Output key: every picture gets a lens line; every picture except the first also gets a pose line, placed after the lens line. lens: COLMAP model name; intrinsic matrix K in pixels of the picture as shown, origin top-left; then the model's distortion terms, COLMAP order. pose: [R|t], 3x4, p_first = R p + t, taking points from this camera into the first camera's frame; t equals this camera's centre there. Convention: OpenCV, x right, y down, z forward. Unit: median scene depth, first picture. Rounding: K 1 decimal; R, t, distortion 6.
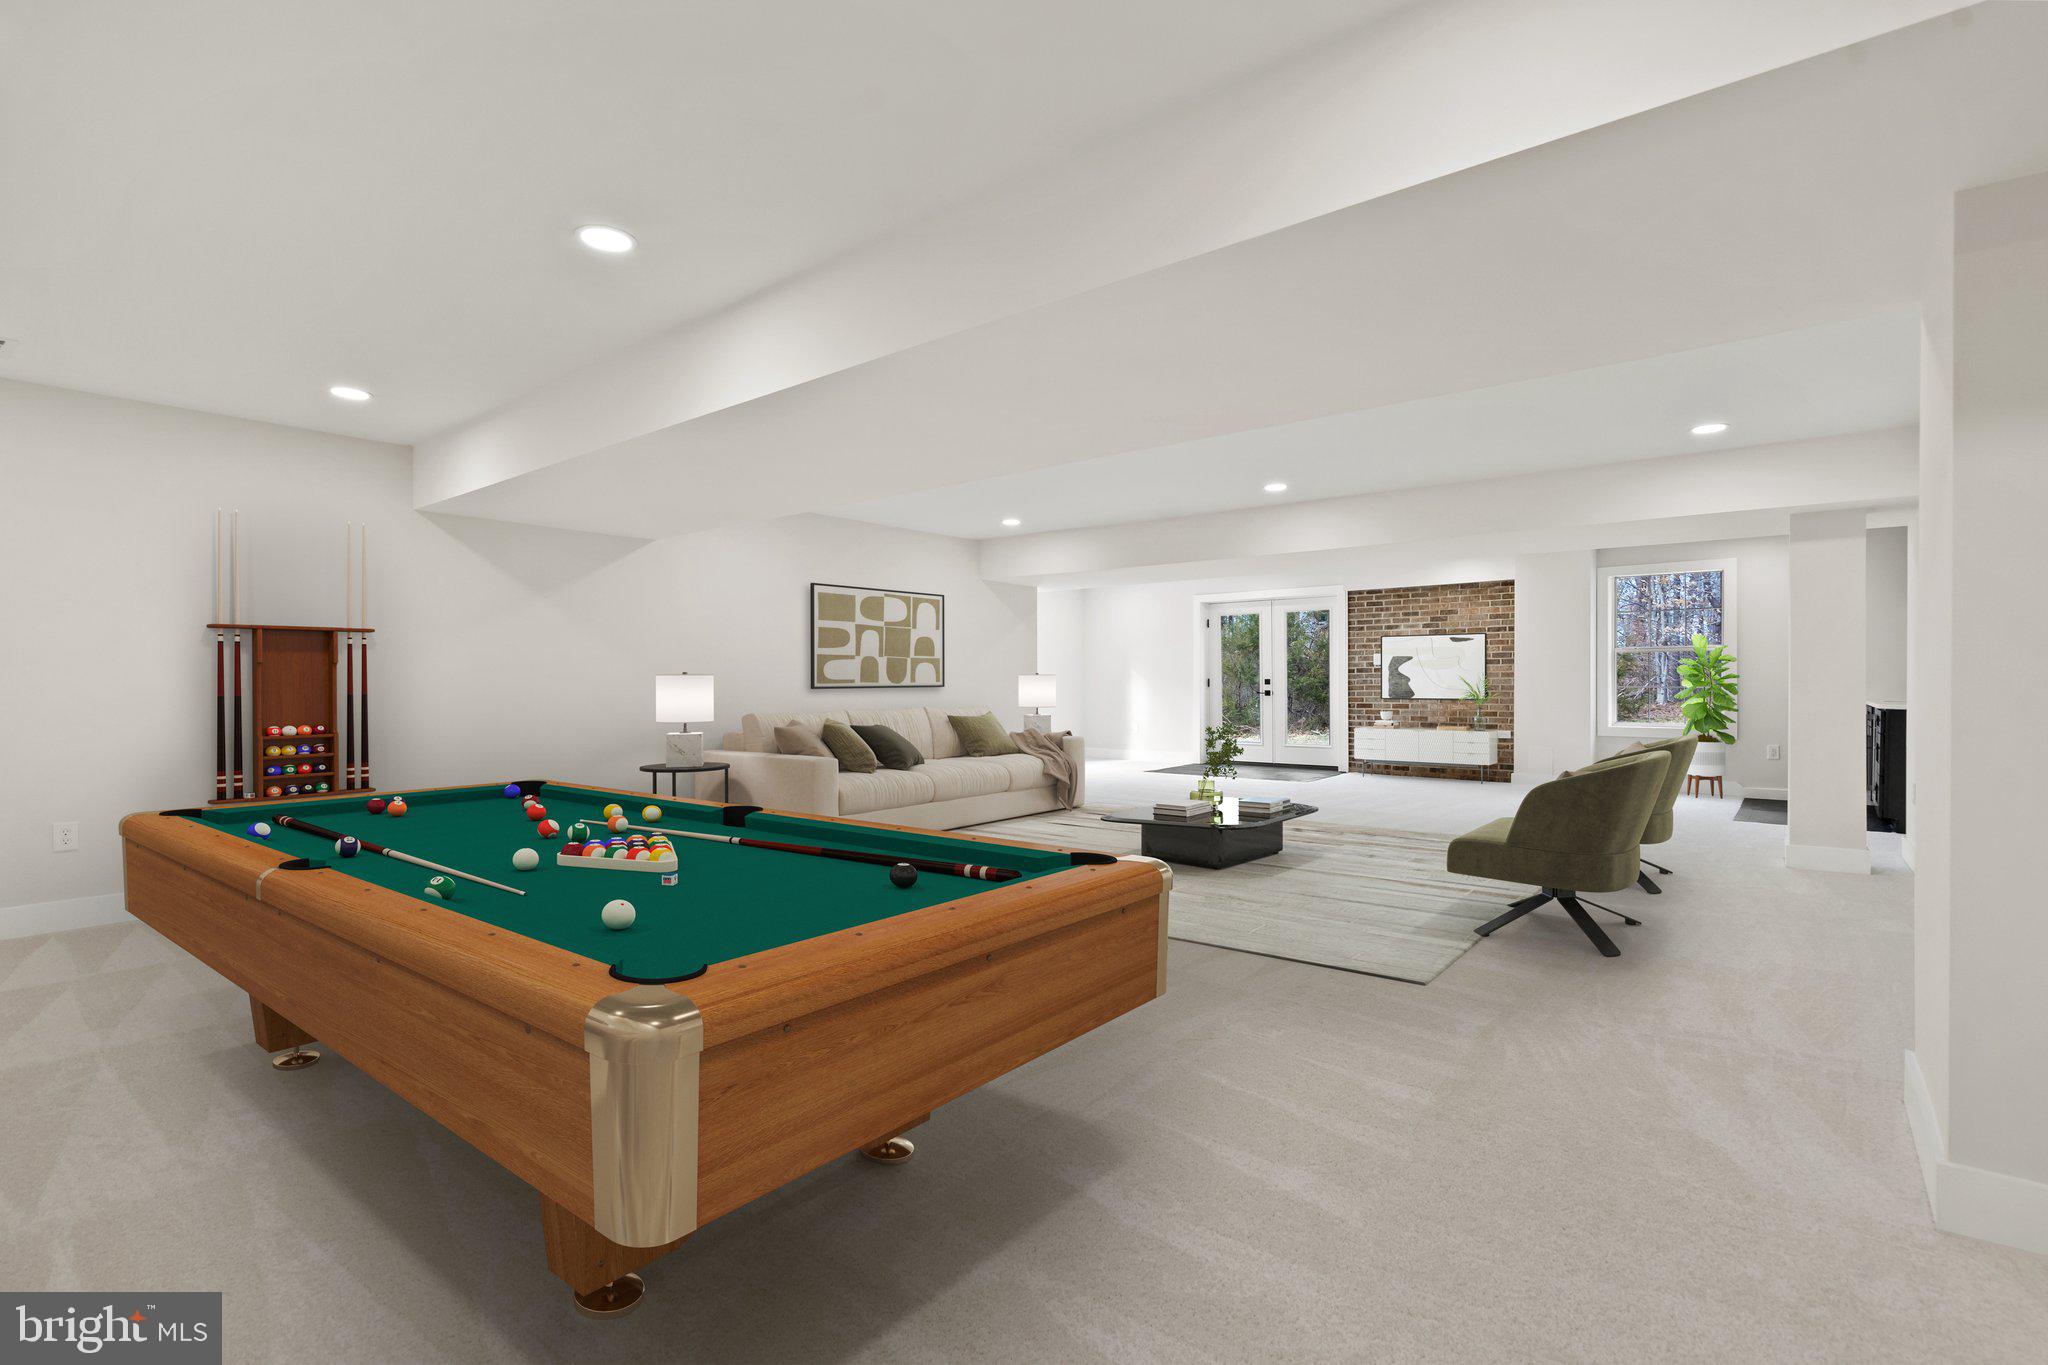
lens RADIAL K [[937.3, 0, 1024.8], [0, 937.3, 682.5], [0, 0, 1]] dist [0.002513, 0.000298]
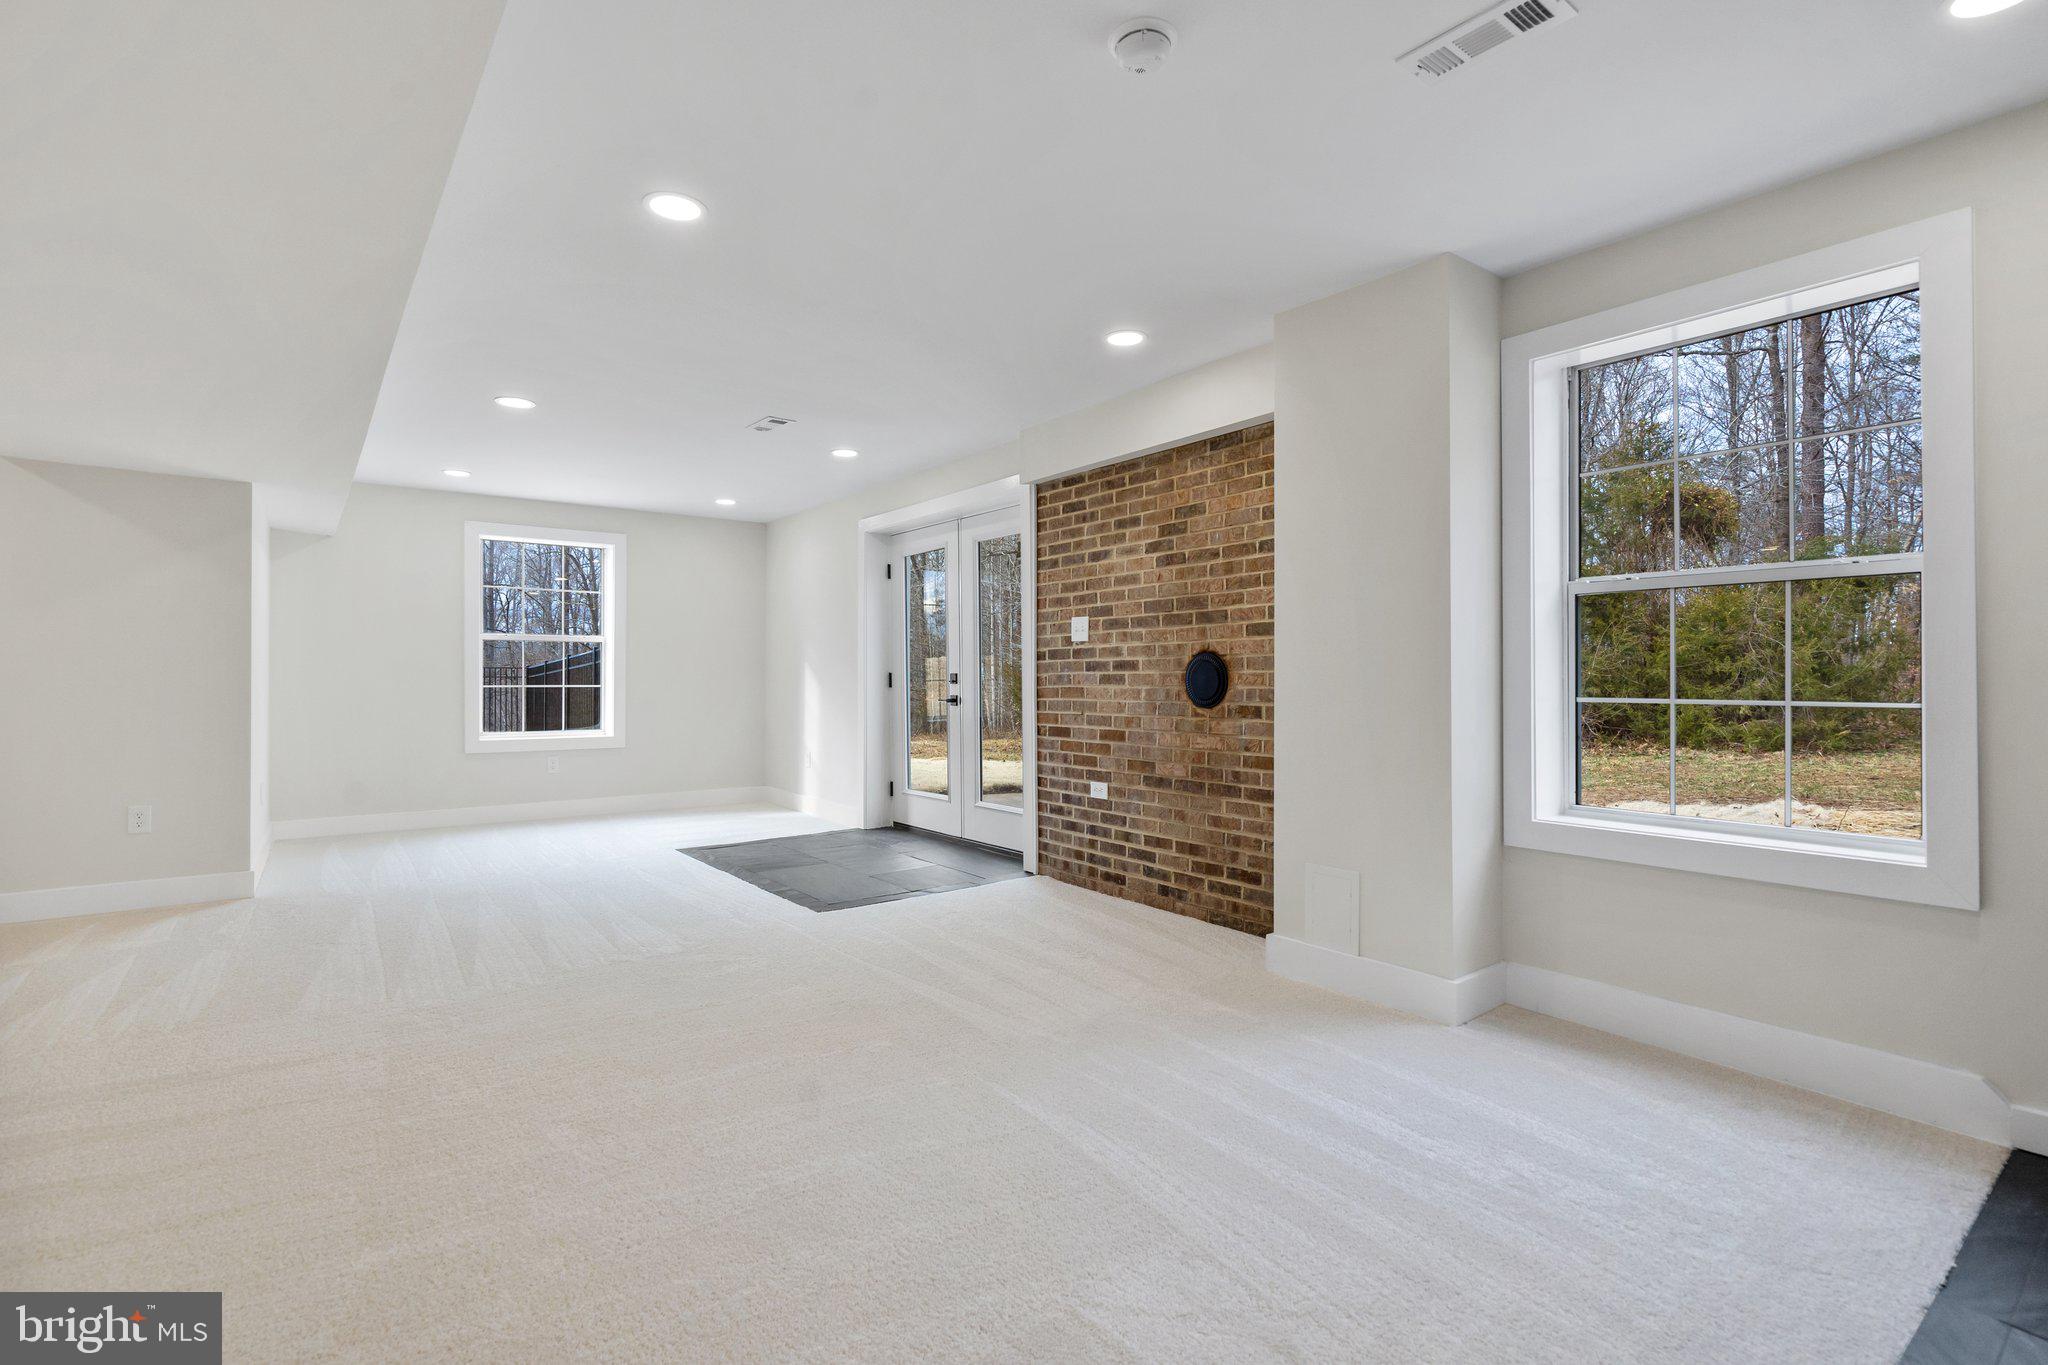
lens RADIAL K [[937.3, 0, 1023.0], [0, 937.3, 683.5], [0, 0, 1]] dist [0.002513, 0.000298]
pose [[0.961480, 0.006928, -0.274787, 0.477360], [-0.005499, 0.999967, 0.005969, -0.001442], [0.274819, -0.004228, 0.961487, 0.564341]]
